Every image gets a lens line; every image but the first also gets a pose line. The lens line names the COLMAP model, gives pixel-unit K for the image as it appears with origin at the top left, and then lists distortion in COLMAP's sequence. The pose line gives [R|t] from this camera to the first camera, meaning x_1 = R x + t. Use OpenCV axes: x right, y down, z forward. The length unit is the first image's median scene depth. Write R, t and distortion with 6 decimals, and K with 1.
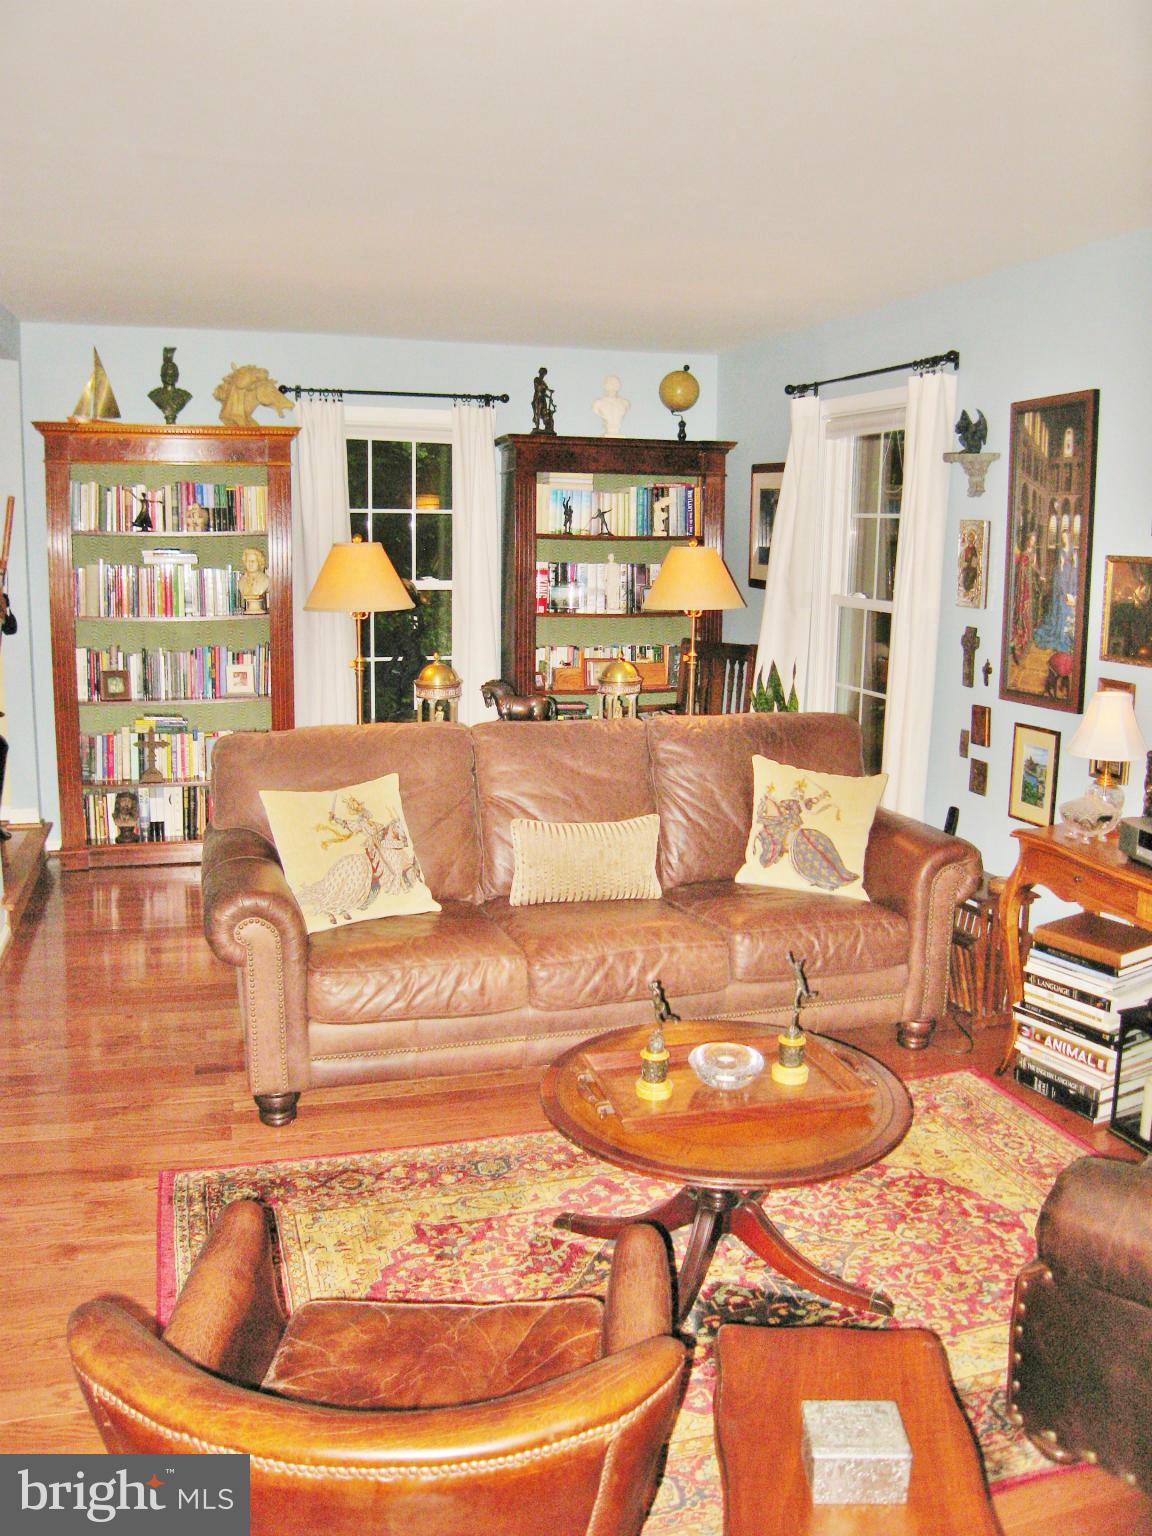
lens RADIAL K [[1312.0, 0, 535.8], [0, 1312.0, 759.4], [0, 0, 1]] dist [-0.143971, 0.100614]
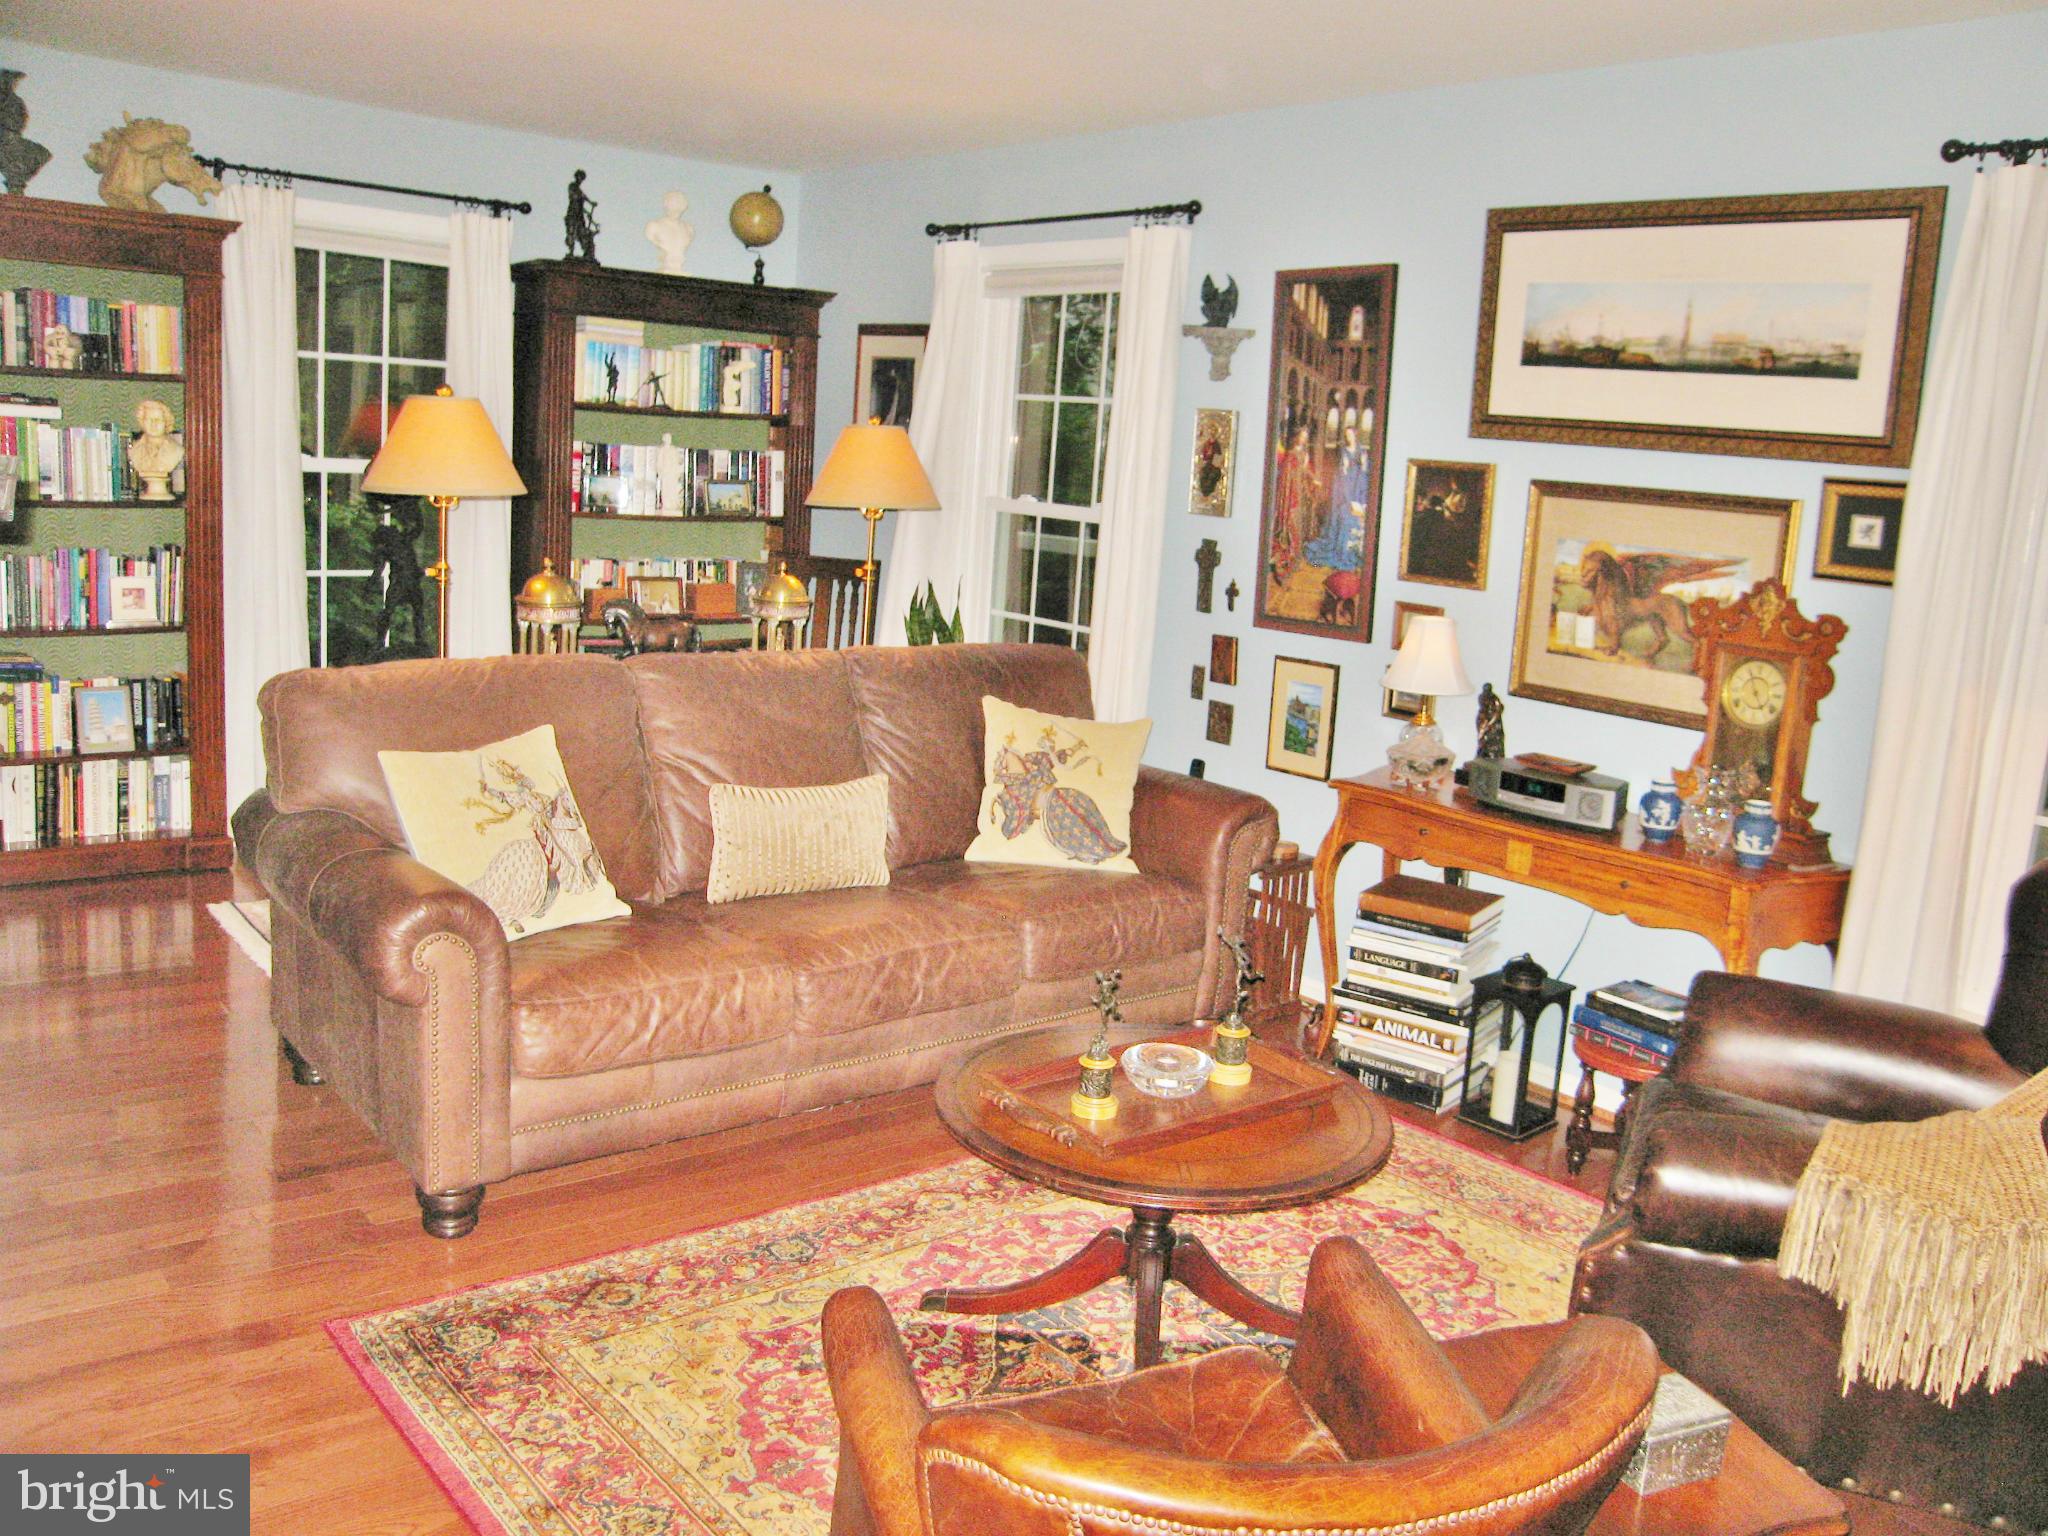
lens RADIAL K [[1749.3, 0, 1068.2], [0, 1749.3, 766.8], [0, 0, 1]] dist [-0.143971, 0.100614]
pose [[0.903960, -0.024884, 0.426893, -0.241229], [0.015971, 0.999574, 0.024448, 0.014424], [-0.427319, -0.015282, 0.903972, 0.037588]]
